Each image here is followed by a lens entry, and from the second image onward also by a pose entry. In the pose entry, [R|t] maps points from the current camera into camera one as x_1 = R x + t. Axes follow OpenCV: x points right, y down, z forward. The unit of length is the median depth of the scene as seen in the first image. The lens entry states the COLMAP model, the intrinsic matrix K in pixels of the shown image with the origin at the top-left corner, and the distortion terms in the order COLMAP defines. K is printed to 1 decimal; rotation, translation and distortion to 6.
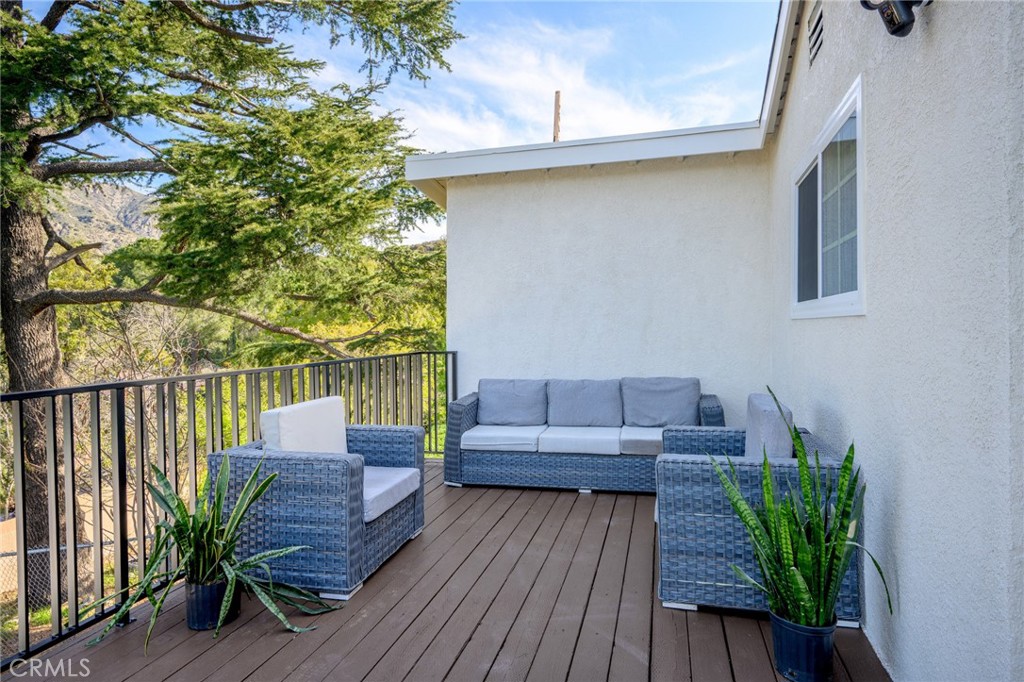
lens RADIAL K [[587.9, 0, 516.8], [0, 587.9, 341.2], [0, 0, 1]] dist [0.009810, -0.000850]
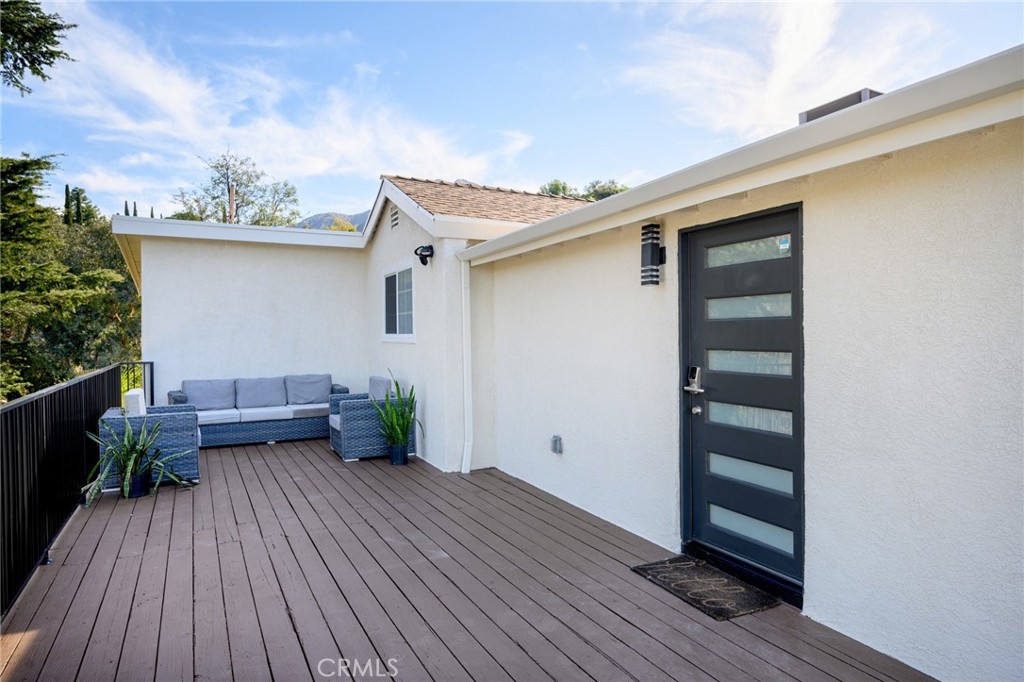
lens RADIAL K [[618.7, 0, 518.3], [0, 618.7, 339.4], [0, 0, 1]] dist [-0.050998, 0.001798]
pose [[0.757221, 0.003582, 0.653149, -0.477304], [0.009348, 0.999823, -0.016321, -0.005298], [-0.653092, 0.018465, 0.757053, -0.768682]]
